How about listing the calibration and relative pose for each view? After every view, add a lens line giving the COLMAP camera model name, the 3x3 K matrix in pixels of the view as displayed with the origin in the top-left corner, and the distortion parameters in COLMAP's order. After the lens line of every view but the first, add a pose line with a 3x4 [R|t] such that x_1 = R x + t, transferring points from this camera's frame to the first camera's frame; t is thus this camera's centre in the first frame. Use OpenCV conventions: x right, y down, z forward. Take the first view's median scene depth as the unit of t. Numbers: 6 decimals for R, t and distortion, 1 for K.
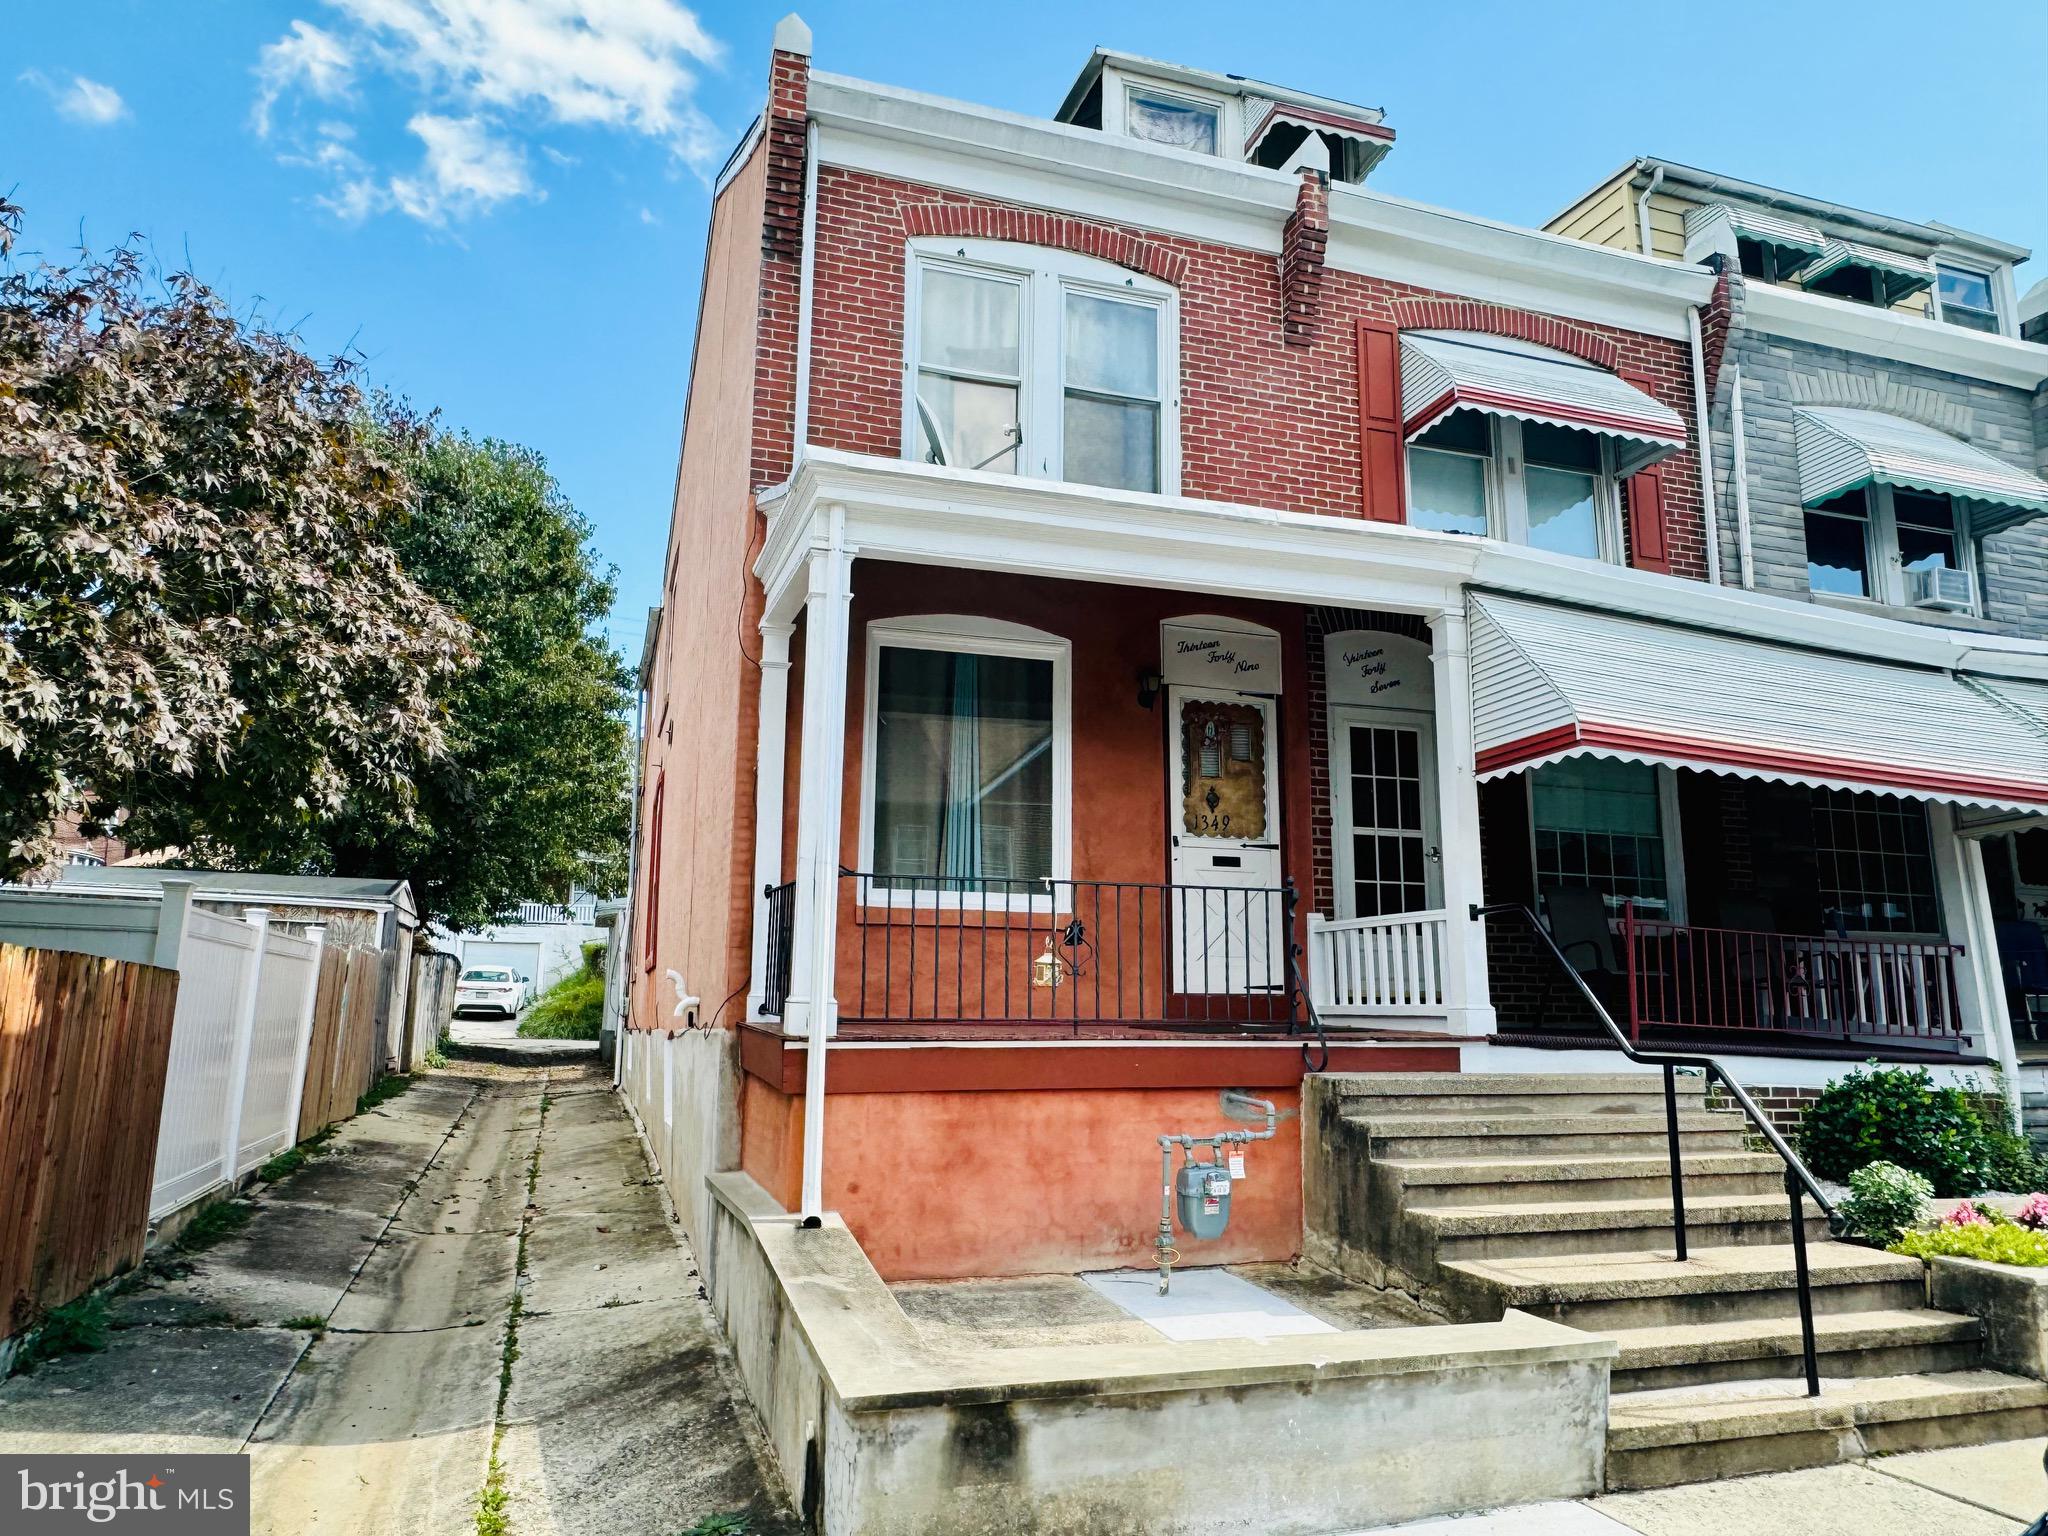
lens RADIAL K [[1401.4, 0, 1024.0], [0, 1401.4, 768.0], [0, 0, 1]] dist [-0.005426, -0.002924]
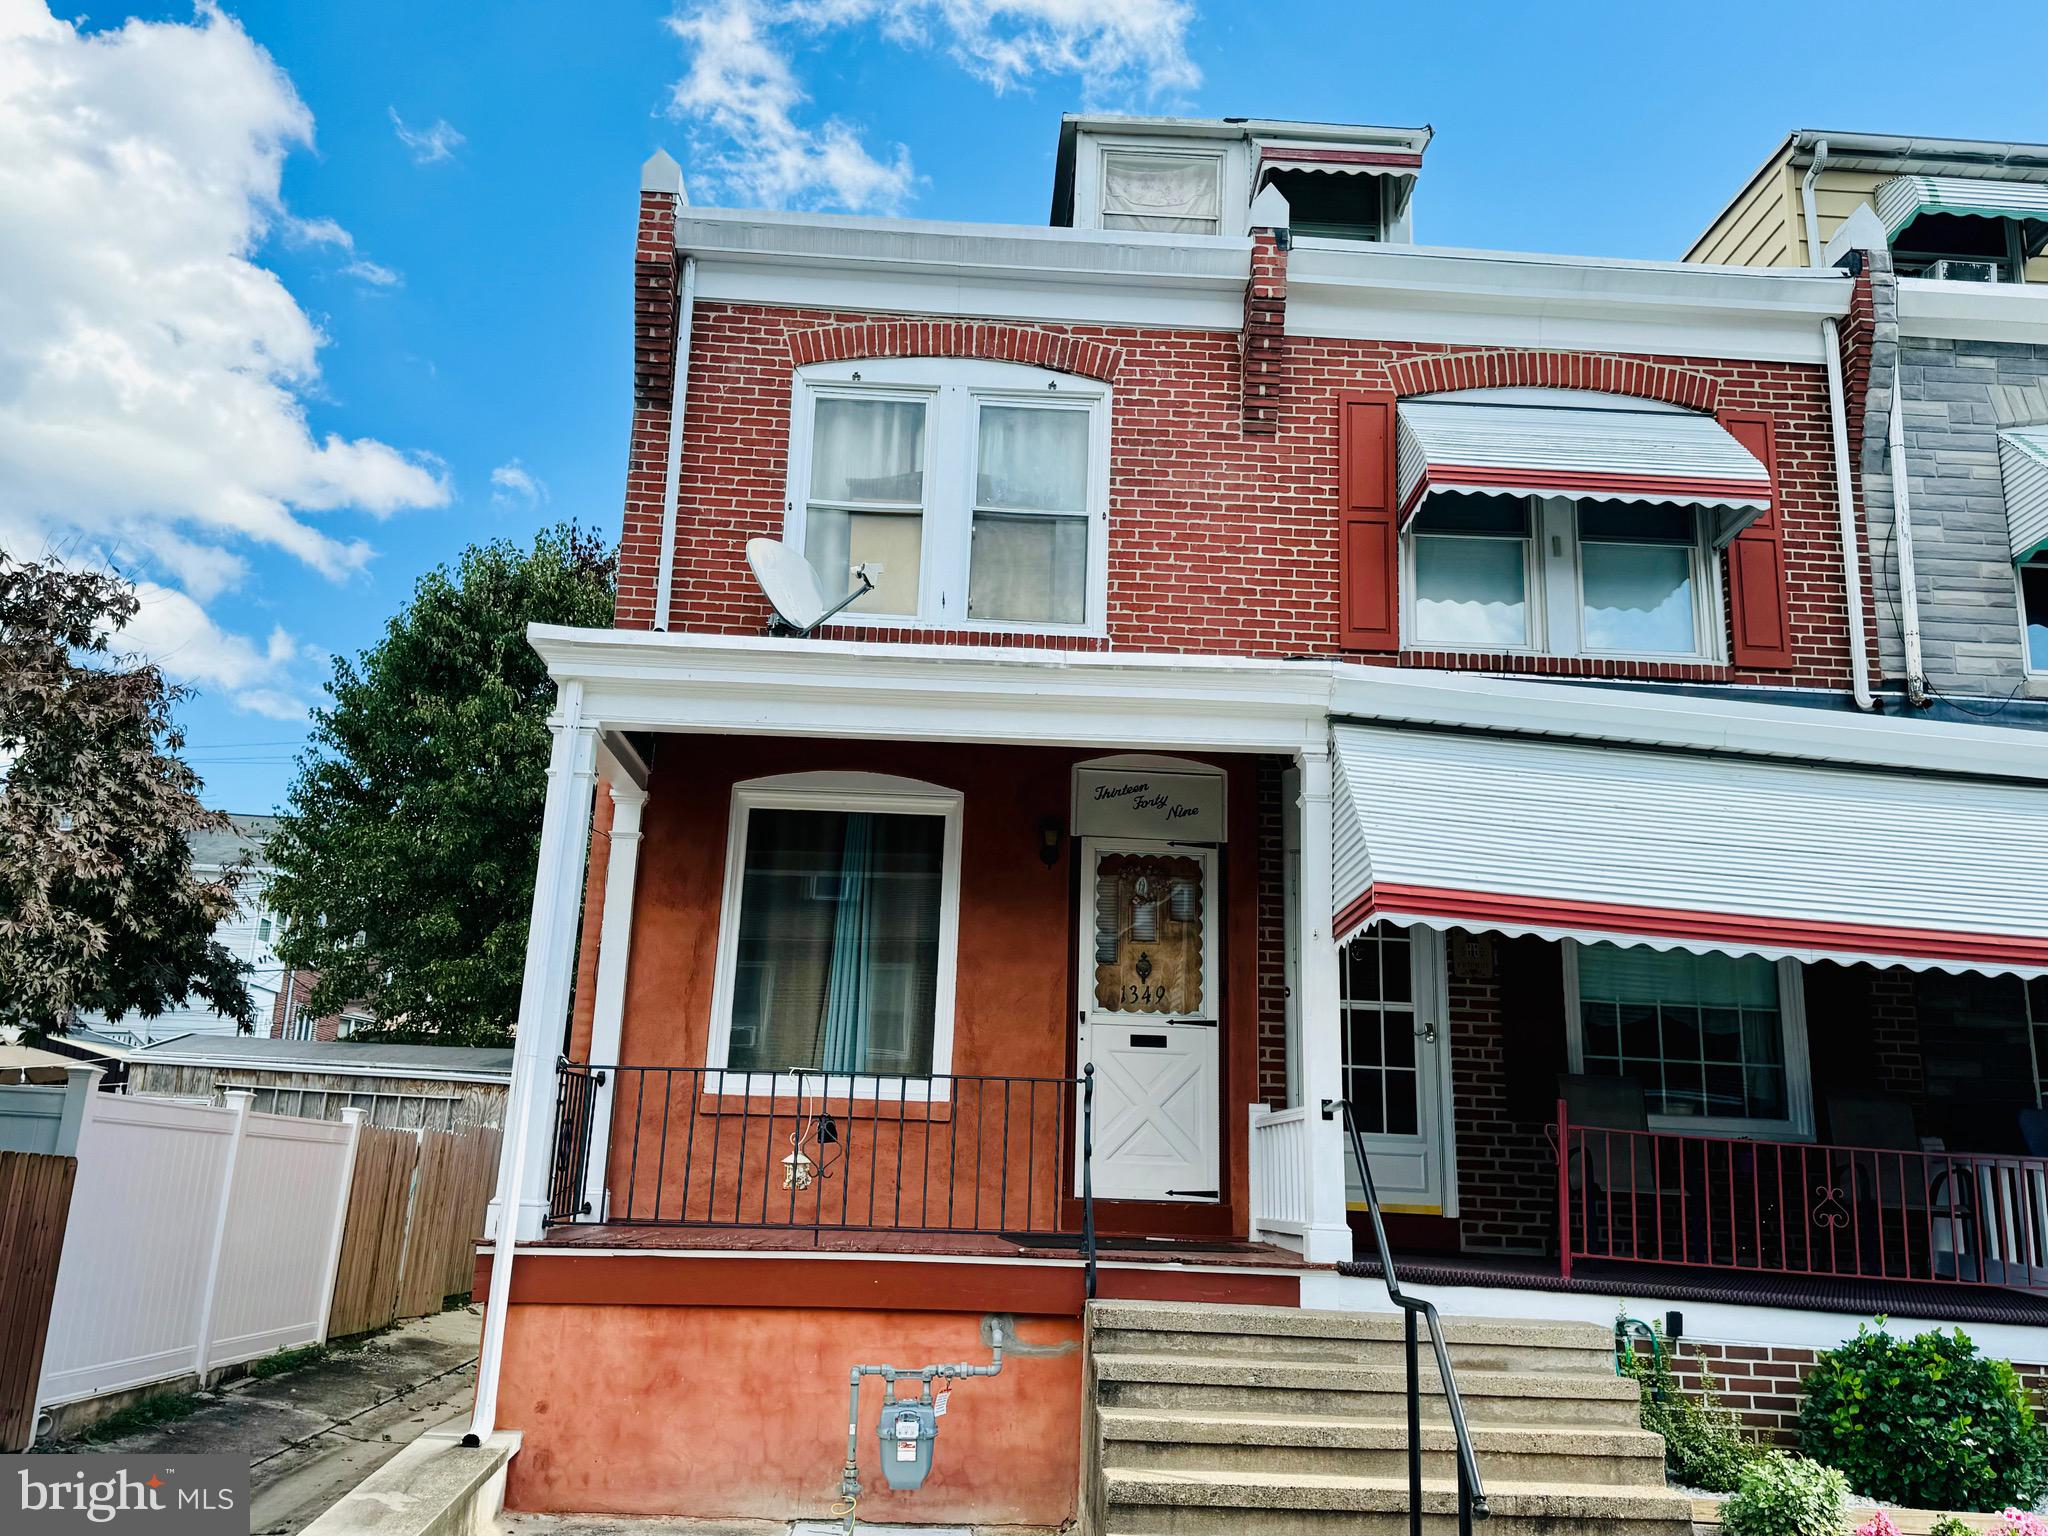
lens RADIAL K [[1708.2, 0, 1024.0], [0, 1708.2, 768.0], [0, 0, 1]] dist [0.183496, -0.393898]
pose [[0.960826, -0.043764, -0.273676, 0.360476], [0.023345, 0.996725, -0.077429, -0.020101], [0.276169, 0.068007, 0.958700, -0.041656]]
